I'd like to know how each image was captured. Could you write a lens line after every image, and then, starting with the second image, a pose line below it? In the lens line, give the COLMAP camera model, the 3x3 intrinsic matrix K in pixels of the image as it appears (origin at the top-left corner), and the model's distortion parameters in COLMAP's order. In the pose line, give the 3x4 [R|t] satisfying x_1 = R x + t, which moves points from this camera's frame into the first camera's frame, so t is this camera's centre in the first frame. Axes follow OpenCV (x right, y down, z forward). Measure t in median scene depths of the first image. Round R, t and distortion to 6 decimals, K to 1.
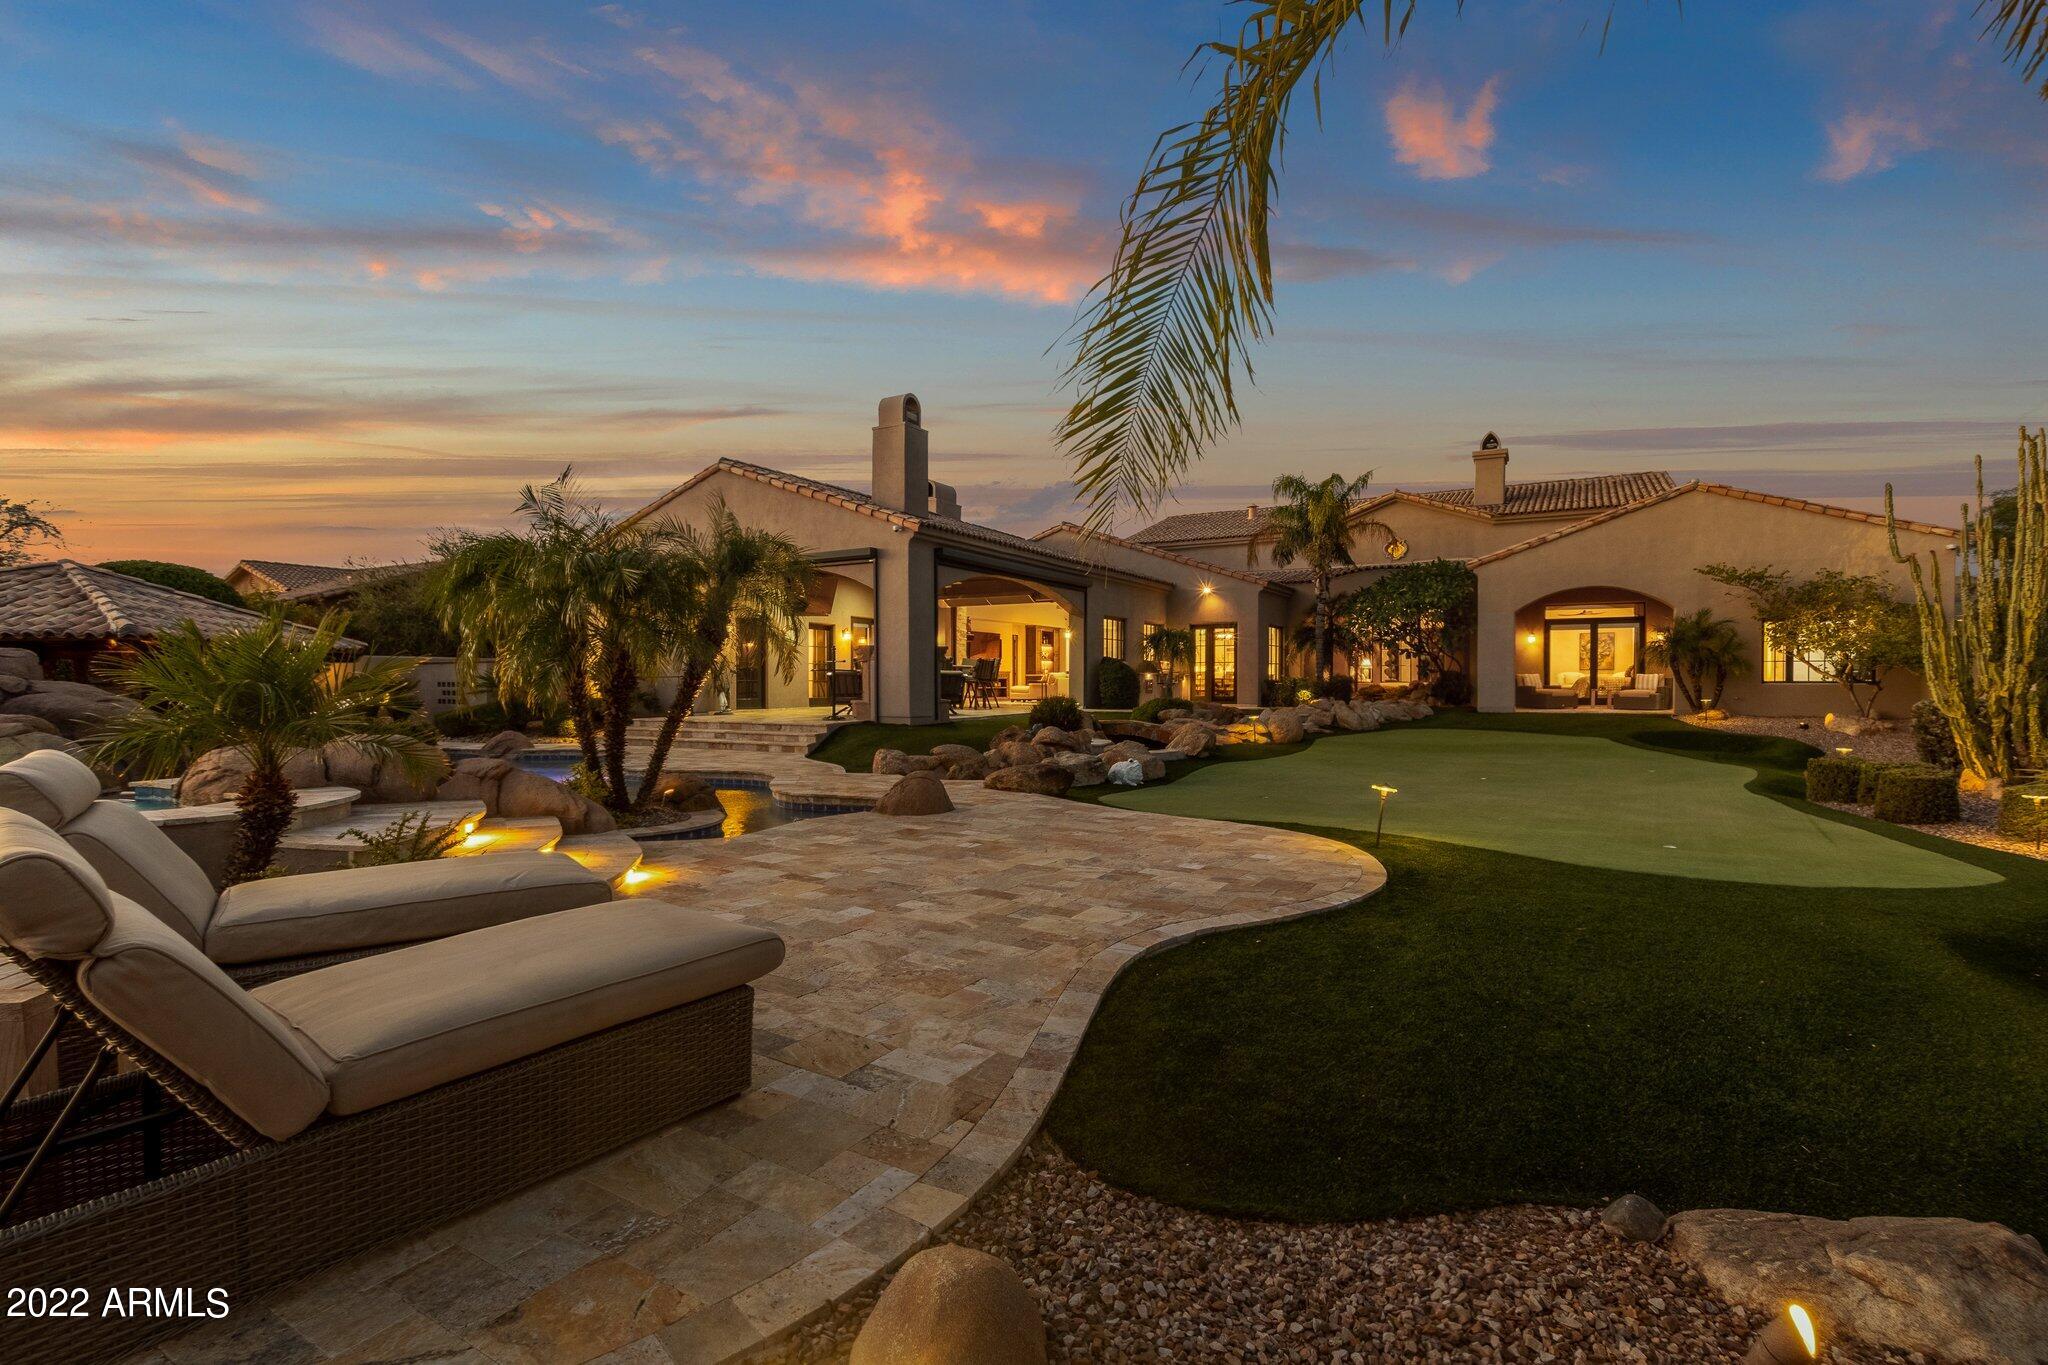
lens RADIAL K [[931.0, 0, 1024.0], [0, 931.0, 682.5], [0, 0, 1]] dist [-0.000101, -0.000852]
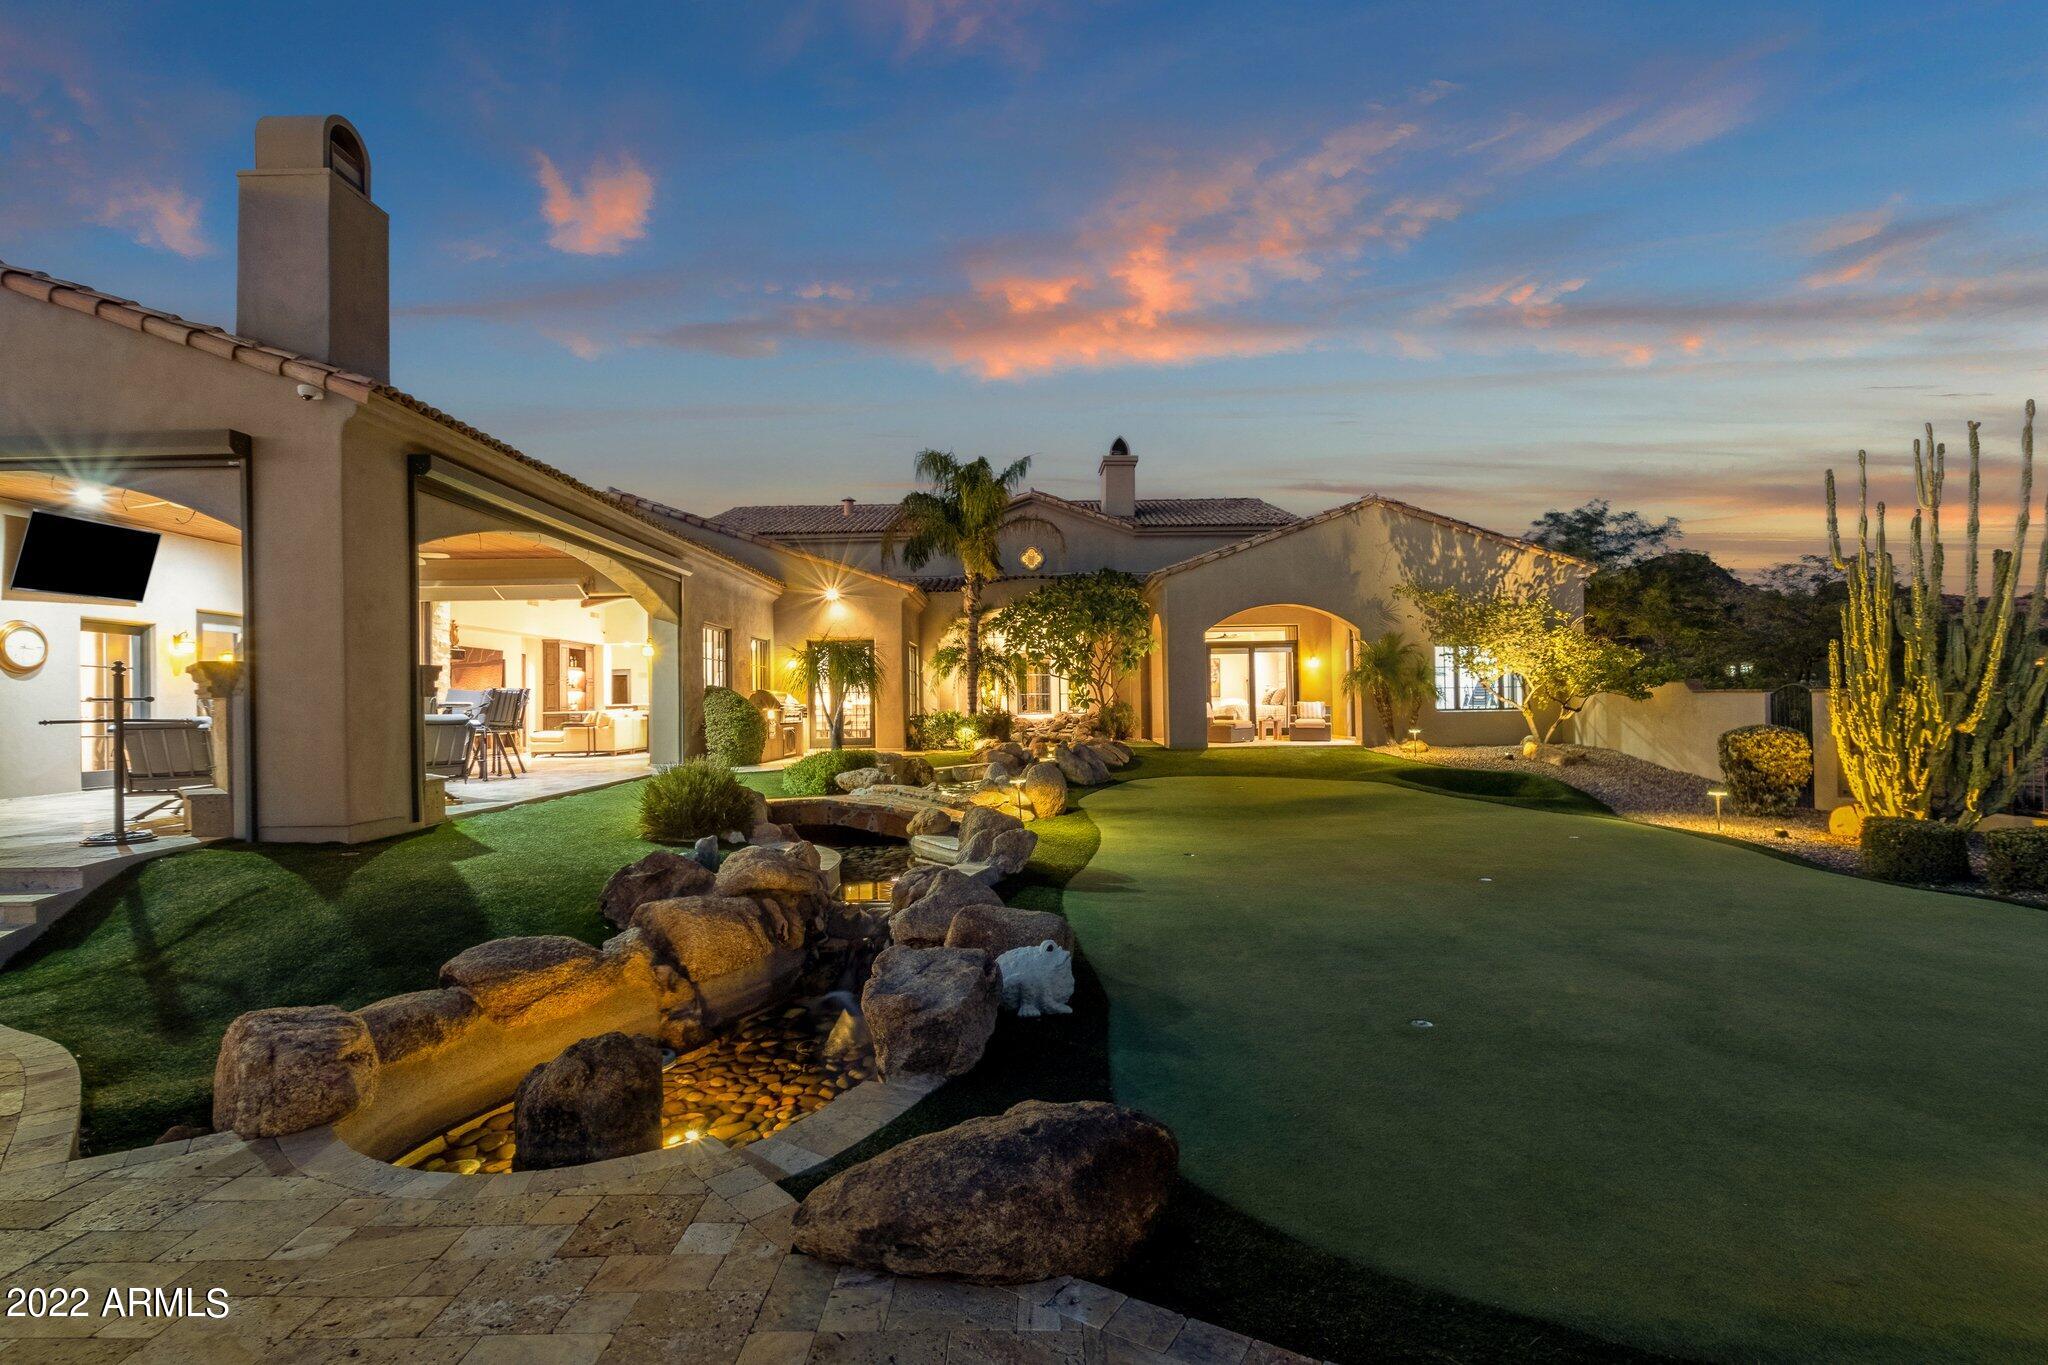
lens RADIAL K [[940.4, 0, 1017.8], [0, 940.4, 689.9], [0, 0, 1]] dist [-0.000646, 0.000032]
pose [[0.870622, -0.005175, 0.491926, -0.054420], [0.016125, 0.999708, -0.018021, -0.011064], [-0.491689, 0.023621, 0.870450, 0.382795]]
